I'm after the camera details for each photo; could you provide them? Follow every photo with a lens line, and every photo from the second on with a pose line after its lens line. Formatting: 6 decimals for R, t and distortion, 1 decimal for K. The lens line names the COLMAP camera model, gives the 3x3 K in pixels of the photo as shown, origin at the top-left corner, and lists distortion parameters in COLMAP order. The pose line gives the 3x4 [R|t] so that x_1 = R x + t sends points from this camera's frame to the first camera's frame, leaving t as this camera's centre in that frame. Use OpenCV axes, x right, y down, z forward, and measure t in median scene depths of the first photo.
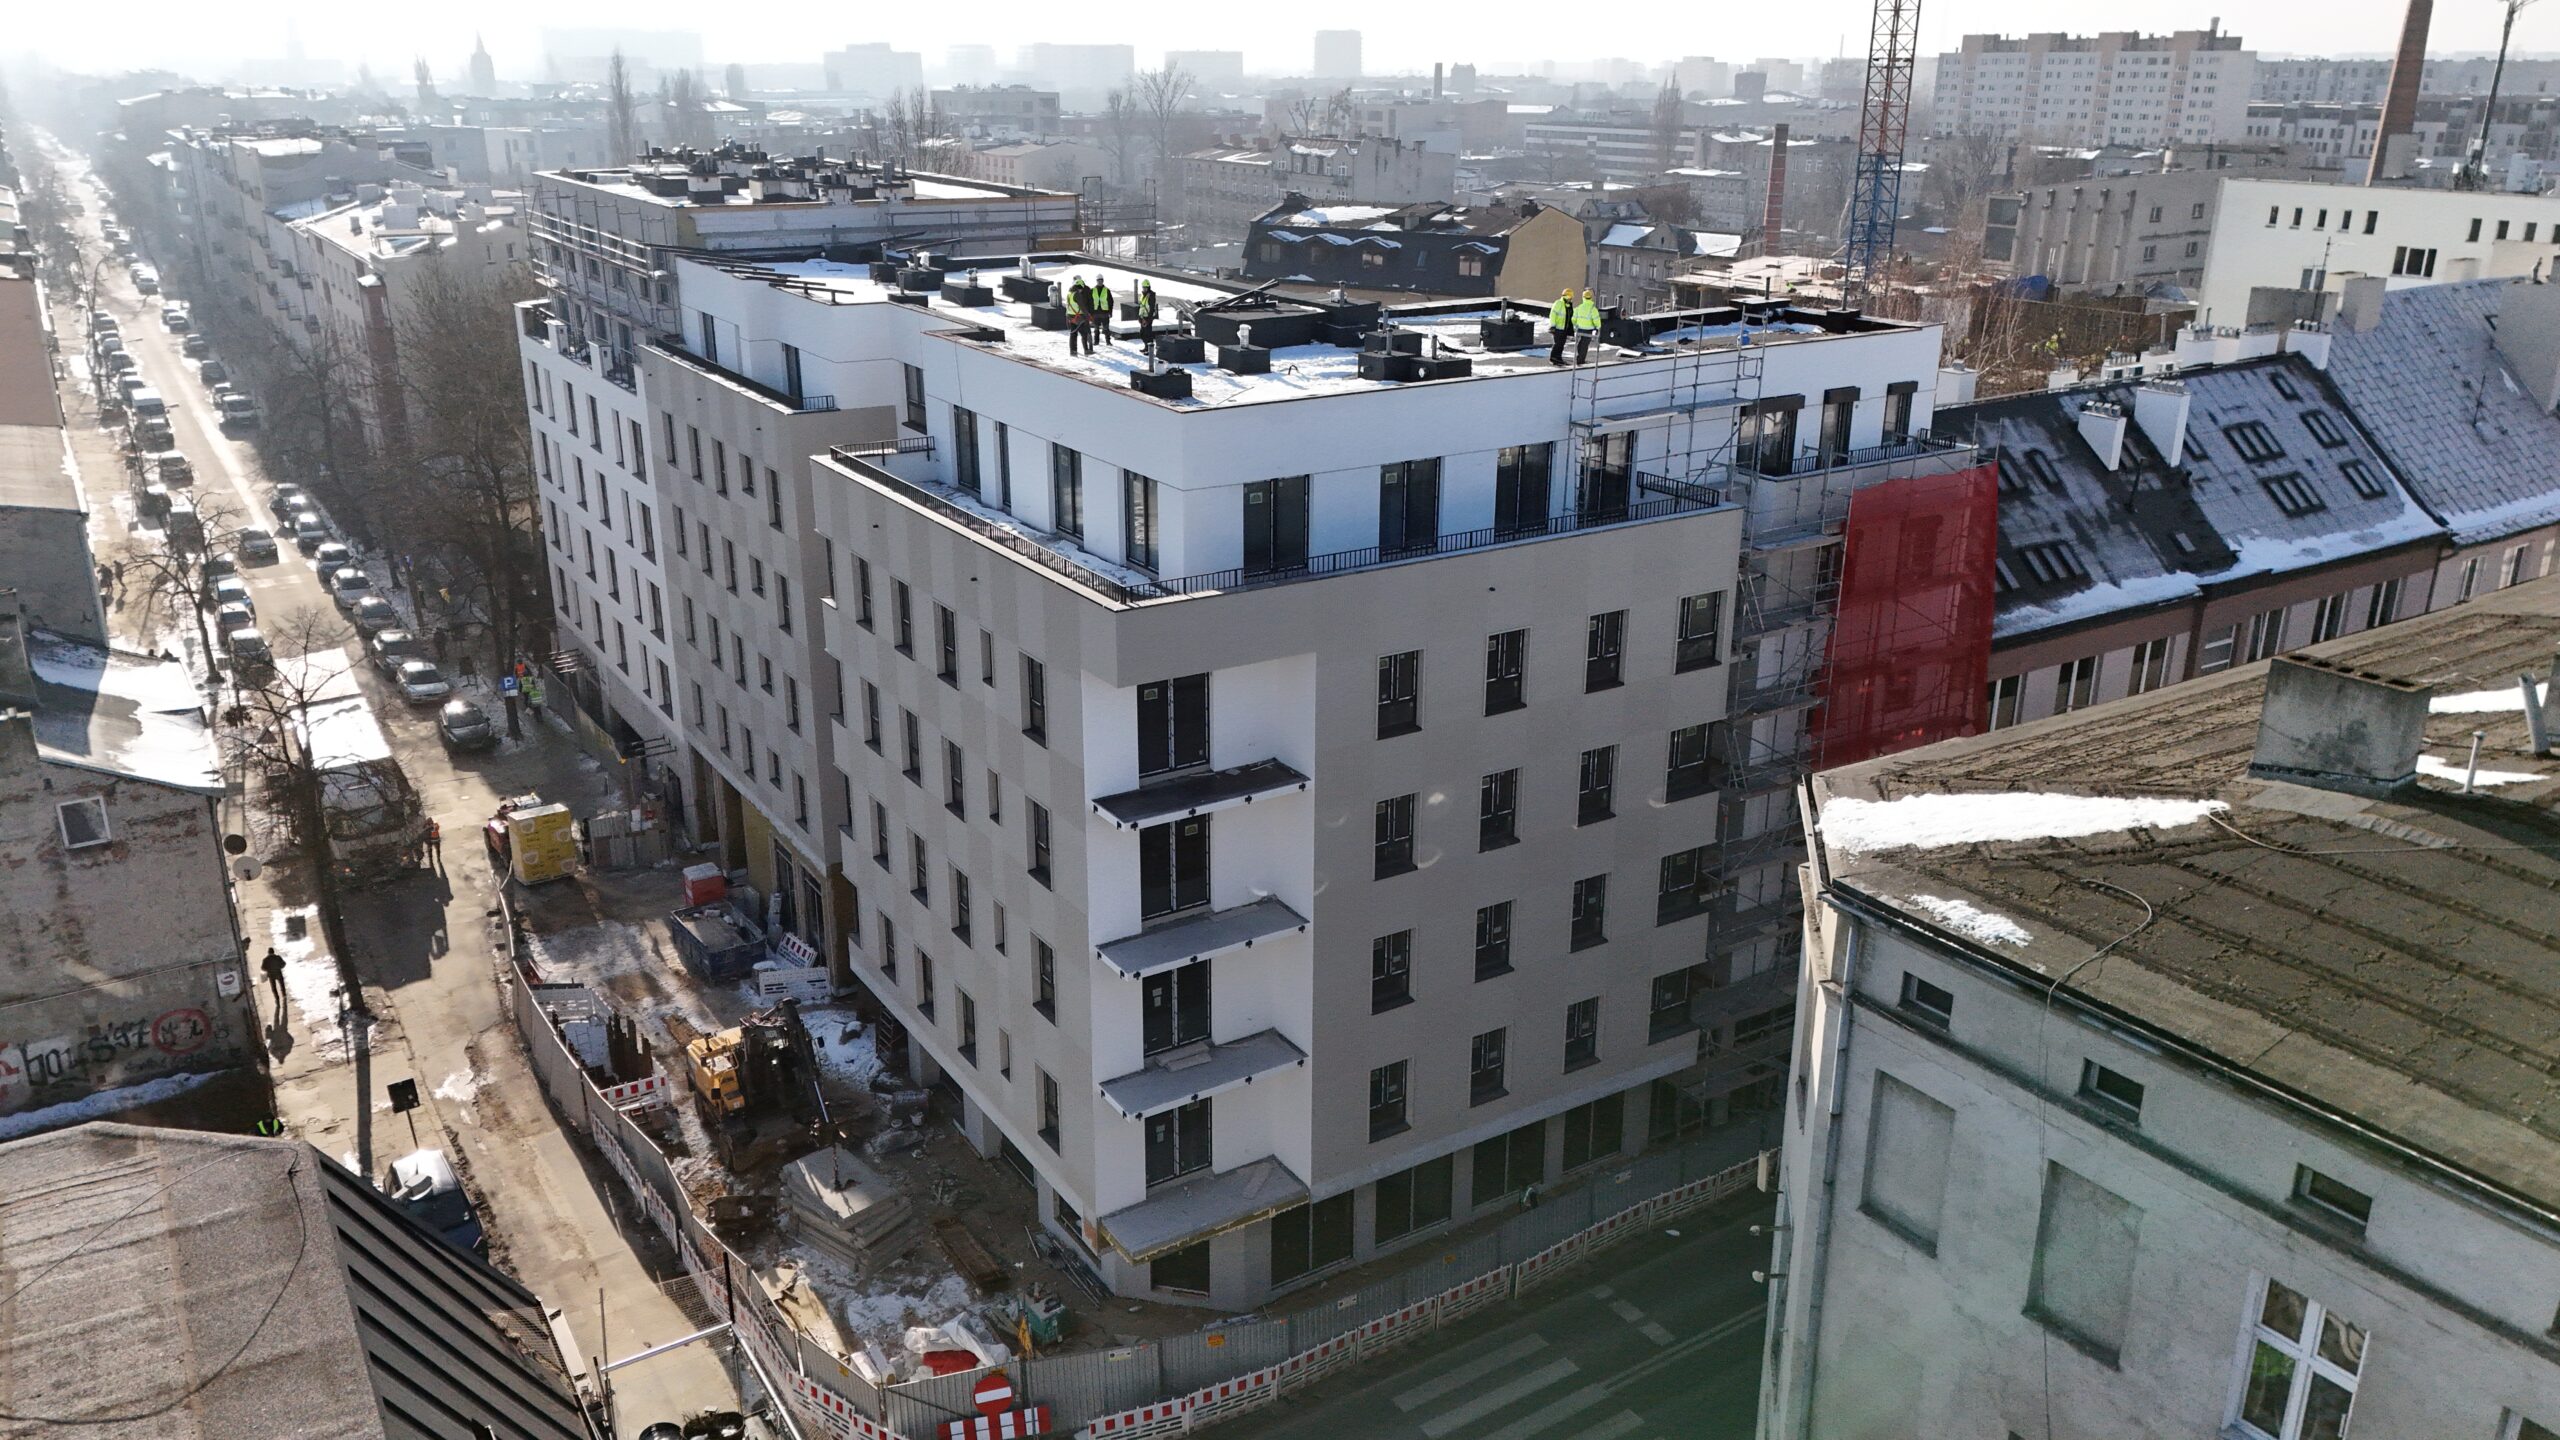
lens RADIAL K [[1859.4, 0, 1284.3], [0, 1859.4, 723.7], [0, 0, 1]] dist [0.091714, -0.087336]
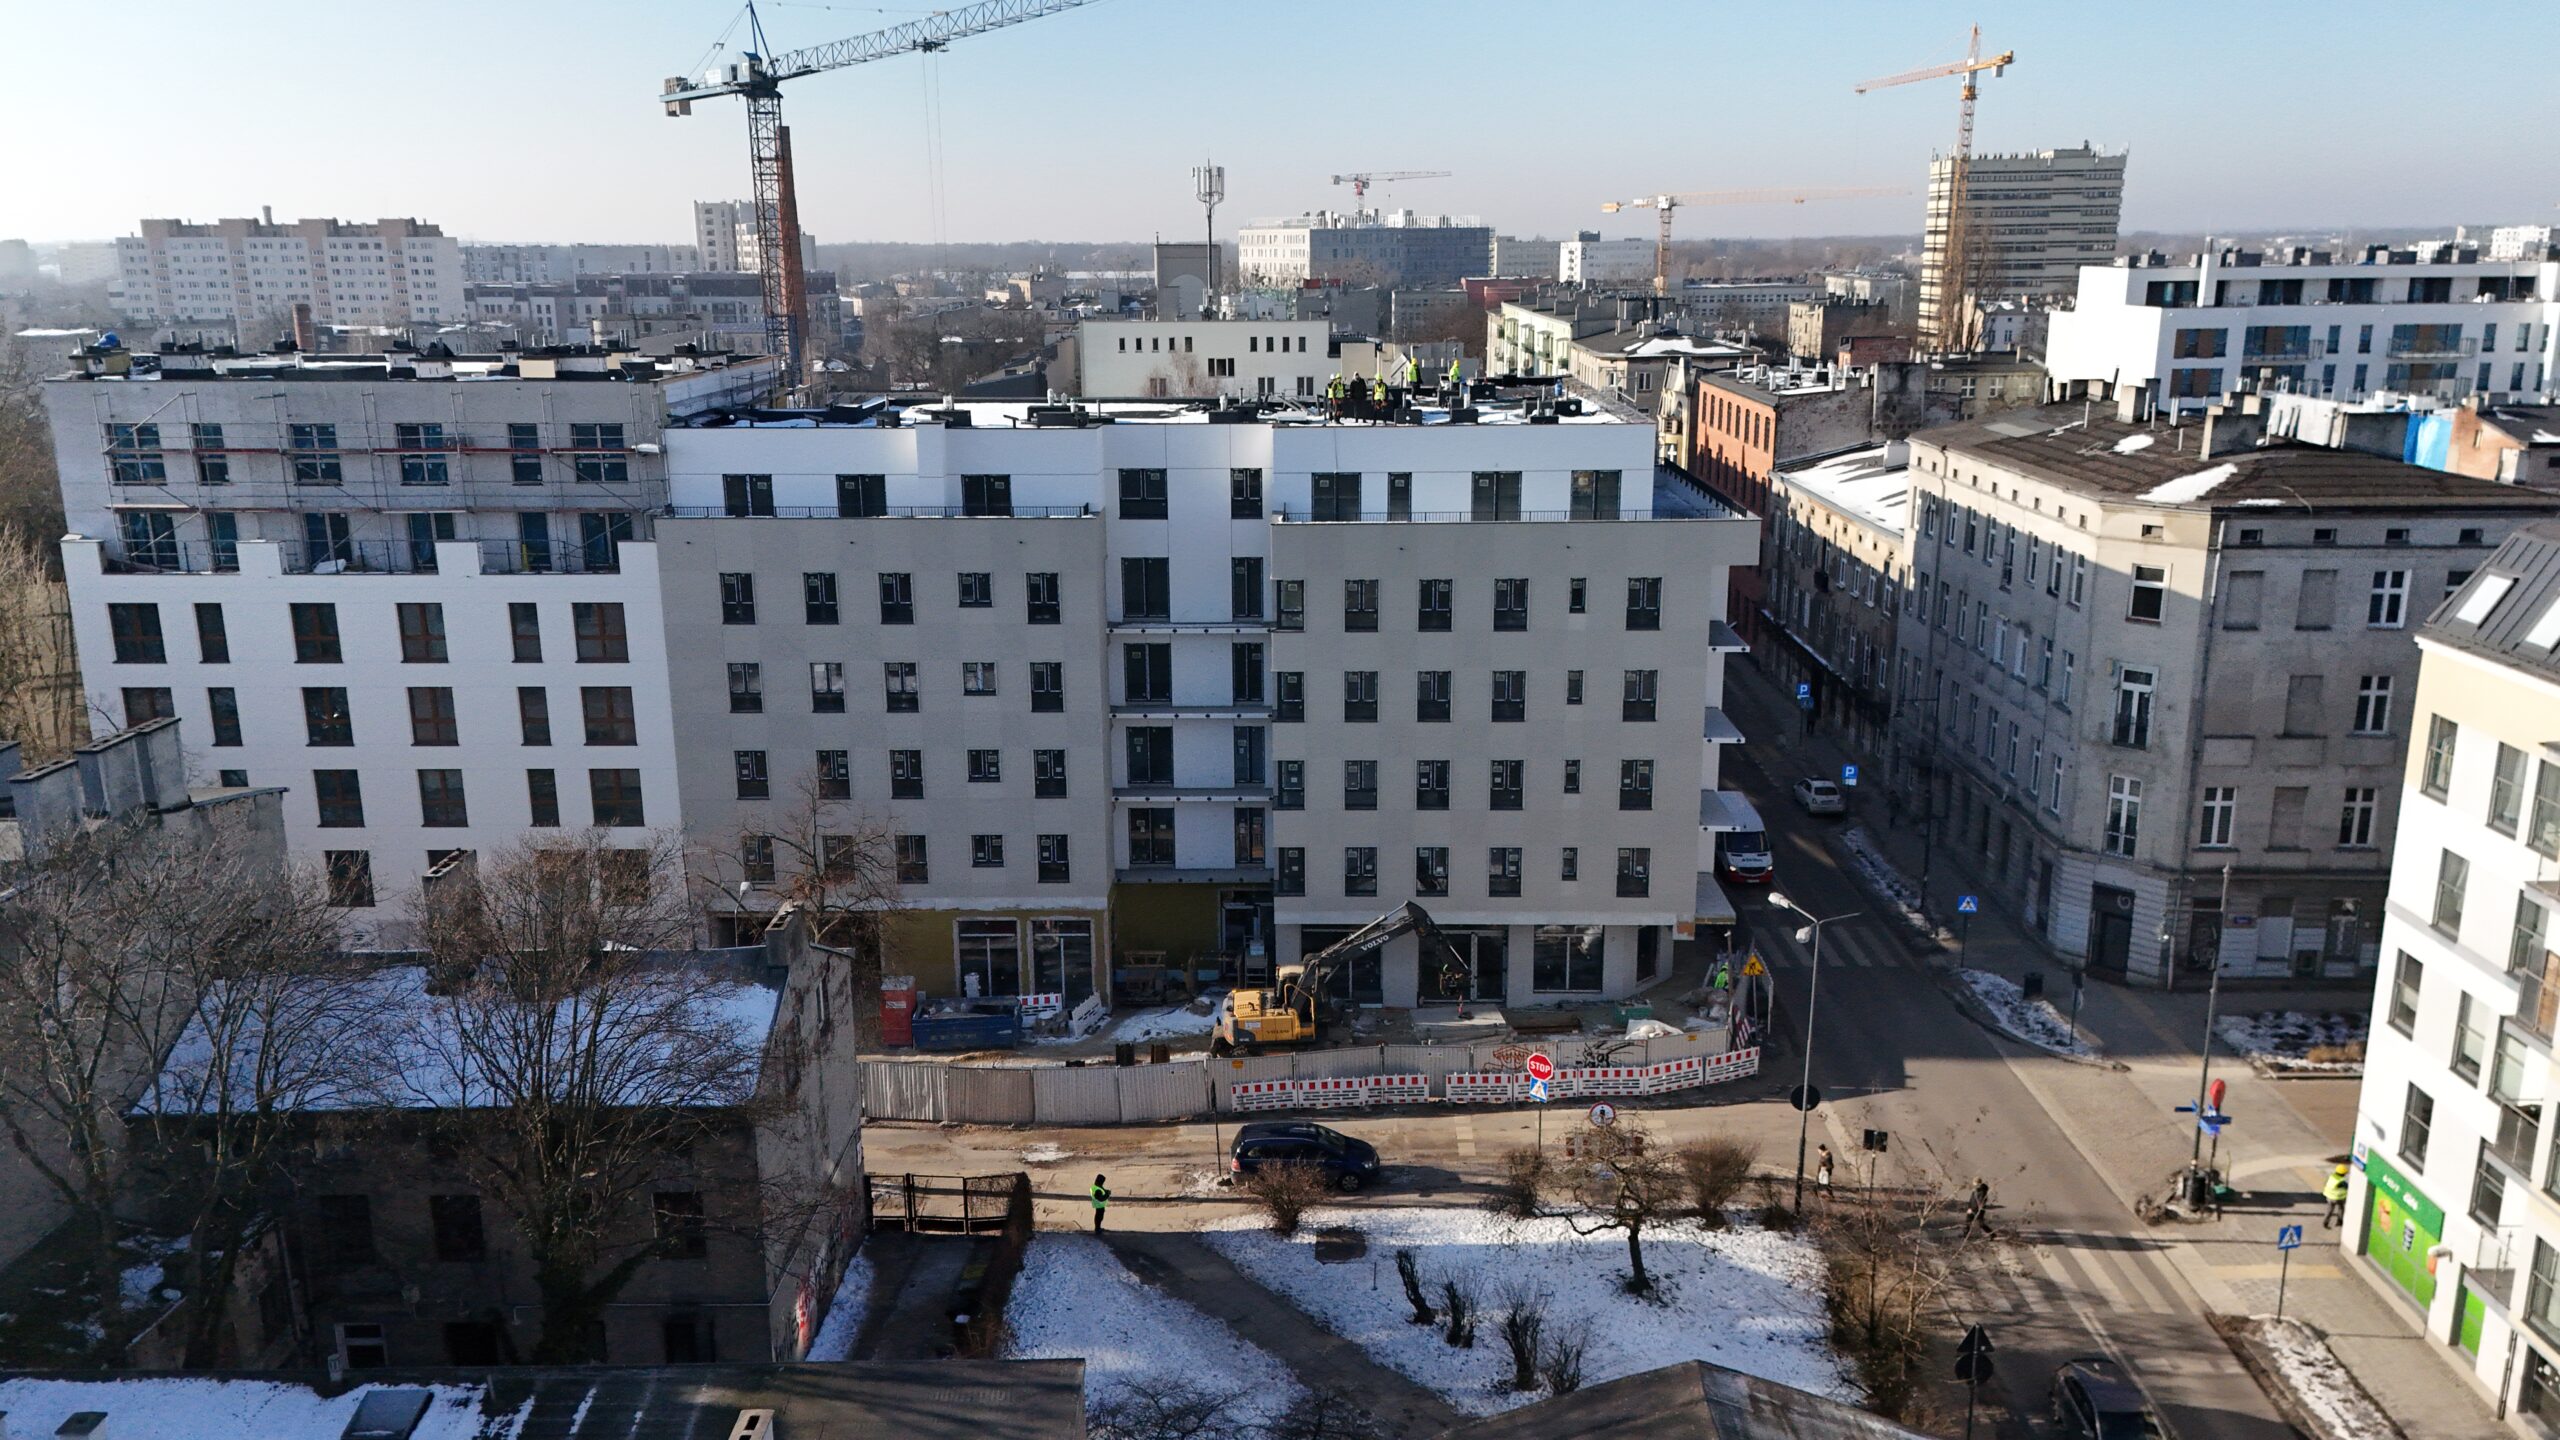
lens RADIAL K [[1859.4, 0, 1284.3], [0, 1859.4, 723.7], [0, 0, 1]] dist [0.091714, -0.087336]
pose [[0.560702, -0.218013, 0.798801, -0.296187], [0.288890, 0.955602, 0.058028, -0.017809], [-0.775987, 0.198230, 0.598790, 0.050268]]
